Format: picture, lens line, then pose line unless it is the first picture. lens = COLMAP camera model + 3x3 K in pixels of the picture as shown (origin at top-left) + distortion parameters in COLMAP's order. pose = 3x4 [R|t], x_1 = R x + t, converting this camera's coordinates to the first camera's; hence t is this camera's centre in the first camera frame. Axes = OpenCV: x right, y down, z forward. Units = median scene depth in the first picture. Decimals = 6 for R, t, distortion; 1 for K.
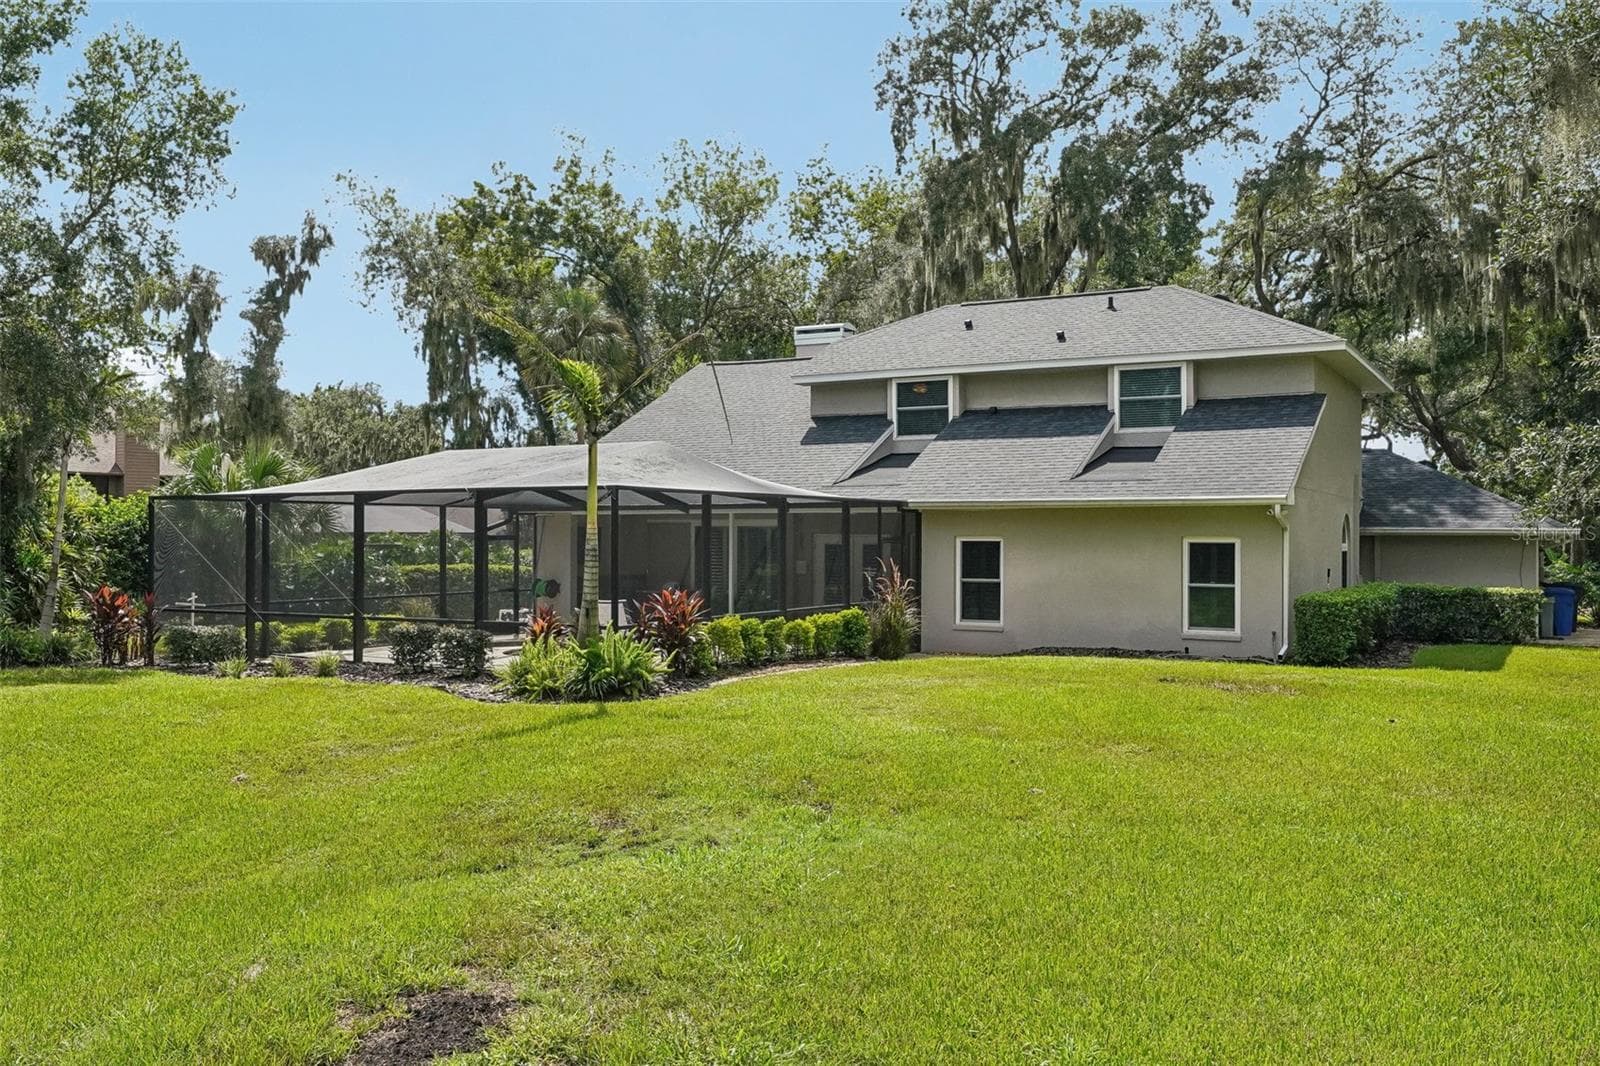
lens RADIAL K [[1368.6, 0, 800.0], [0, 1368.6, 533.0], [0, 0, 1]] dist [0.005758, 0.010210]
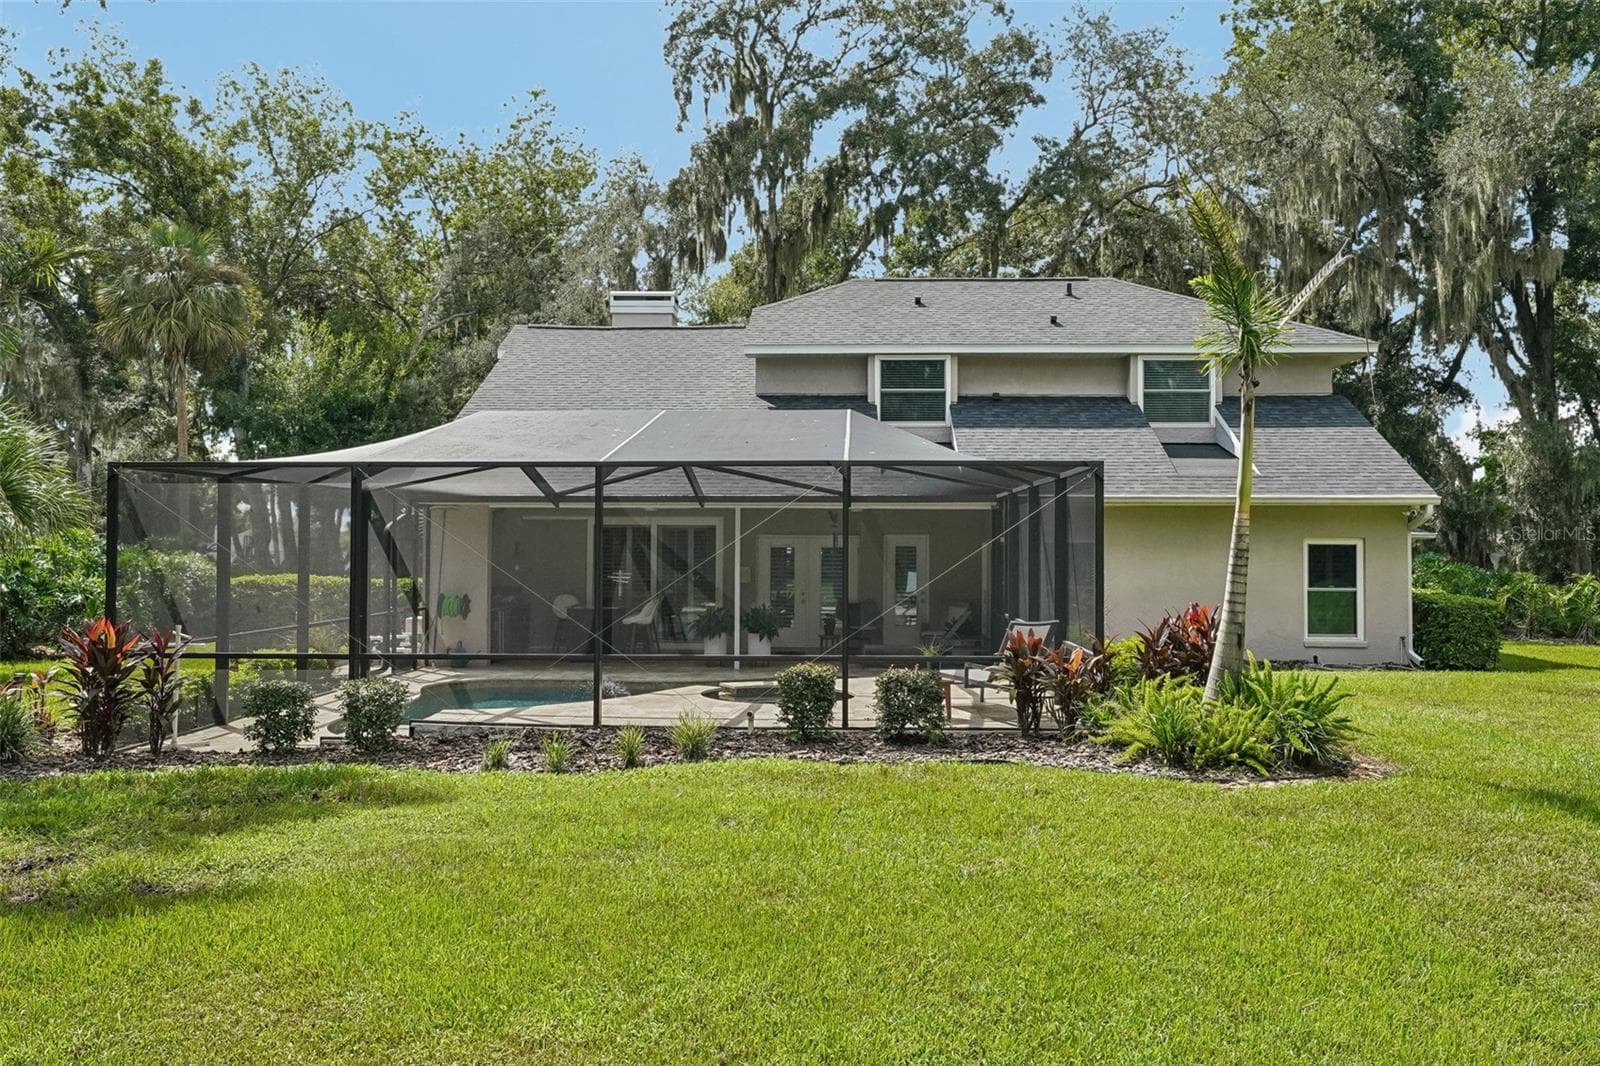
lens RADIAL K [[1353.6, 0, 803.4], [0, 1353.6, 514.7], [0, 0, 1]] dist [0.008224, 0.013083]
pose [[0.889941, 0.011659, 0.455927, -0.343367], [-0.003055, 0.999803, -0.019604, 0.004555], [-0.456066, 0.016053, 0.889801, 0.249988]]
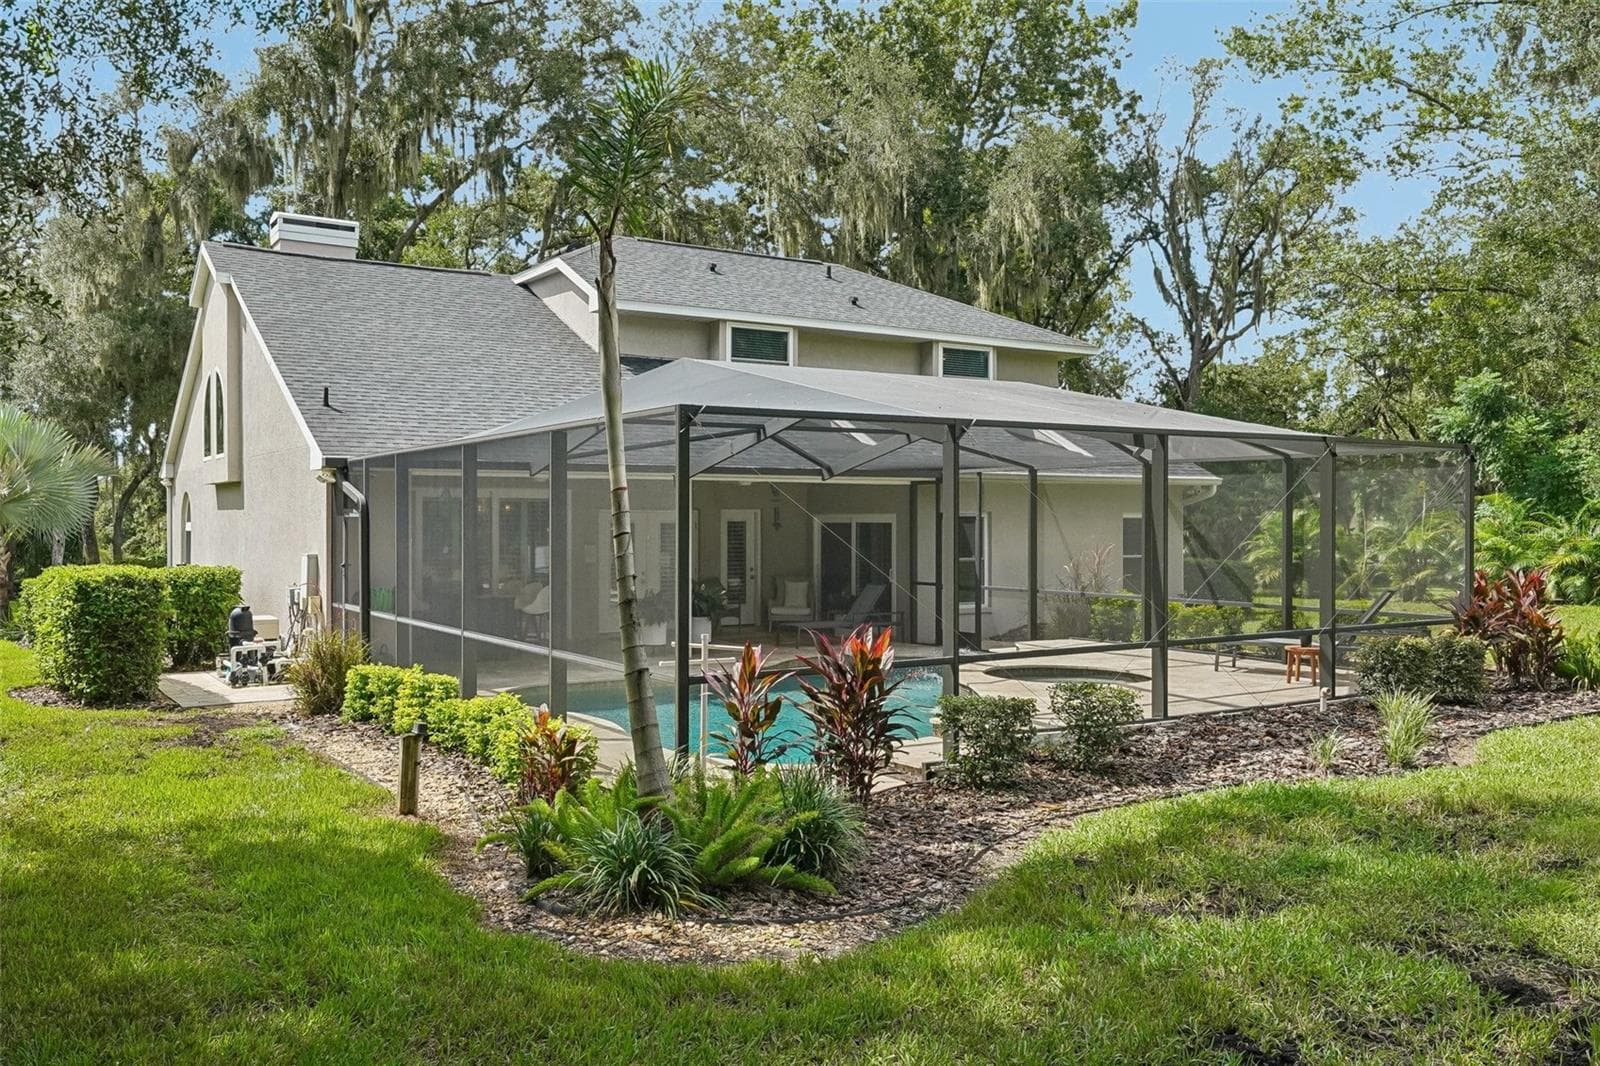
lens RADIAL K [[1368.6, 0, 800.0], [0, 1368.6, 533.0], [0, 0, 1]] dist [0.005758, 0.010210]
pose [[0.463556, -0.001173, 0.886067, -0.610751], [0.000009, 0.999999, 0.001319, 0.013375], [-0.886067, -0.000604, 0.463556, 0.551462]]
